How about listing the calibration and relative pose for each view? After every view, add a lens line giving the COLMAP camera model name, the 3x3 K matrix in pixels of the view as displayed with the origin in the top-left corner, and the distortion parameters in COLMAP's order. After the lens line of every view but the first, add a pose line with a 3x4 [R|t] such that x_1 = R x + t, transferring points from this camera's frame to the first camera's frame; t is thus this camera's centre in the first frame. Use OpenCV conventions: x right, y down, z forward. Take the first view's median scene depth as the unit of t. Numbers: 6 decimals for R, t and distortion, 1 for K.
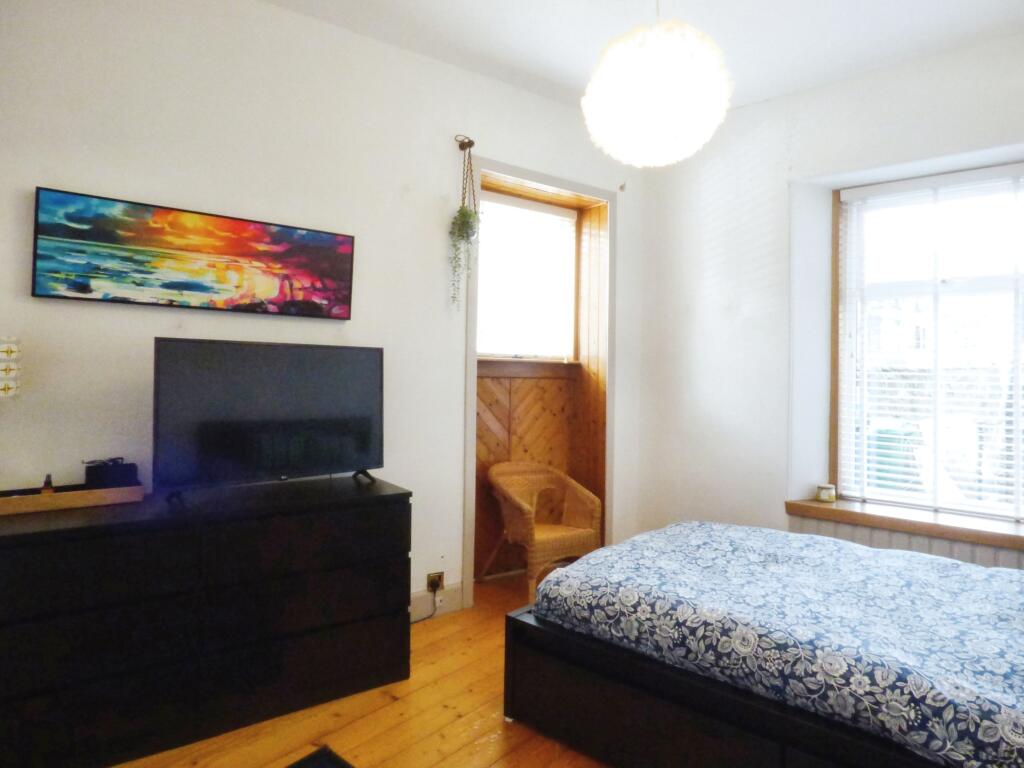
lens RADIAL K [[614.7, 0, 517.9], [0, 614.7, 364.1], [0, 0, 1]] dist [-0.028598, 0.012590]
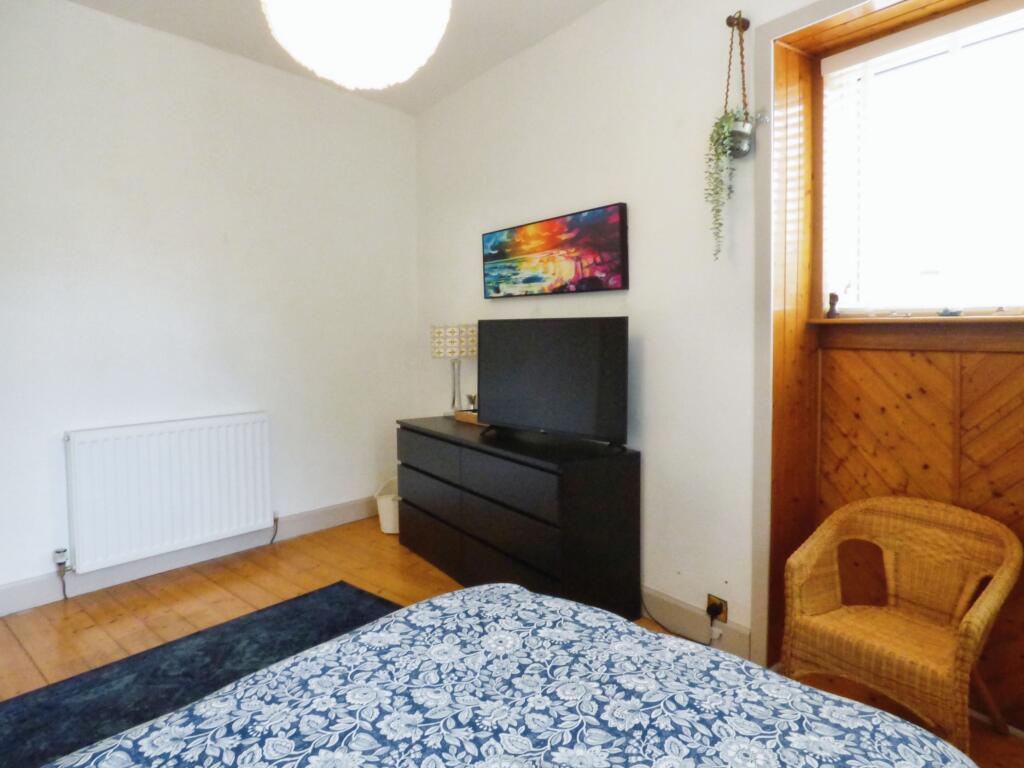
lens RADIAL K [[614.7, 0, 517.9], [0, 614.7, 364.1], [0, 0, 1]] dist [-0.028598, 0.012590]
pose [[0.006604, 0.030967, -0.999499, 0.769556], [0.015688, 0.999394, 0.031067, 0.015792], [0.999855, -0.015885, 0.006114, 0.893003]]
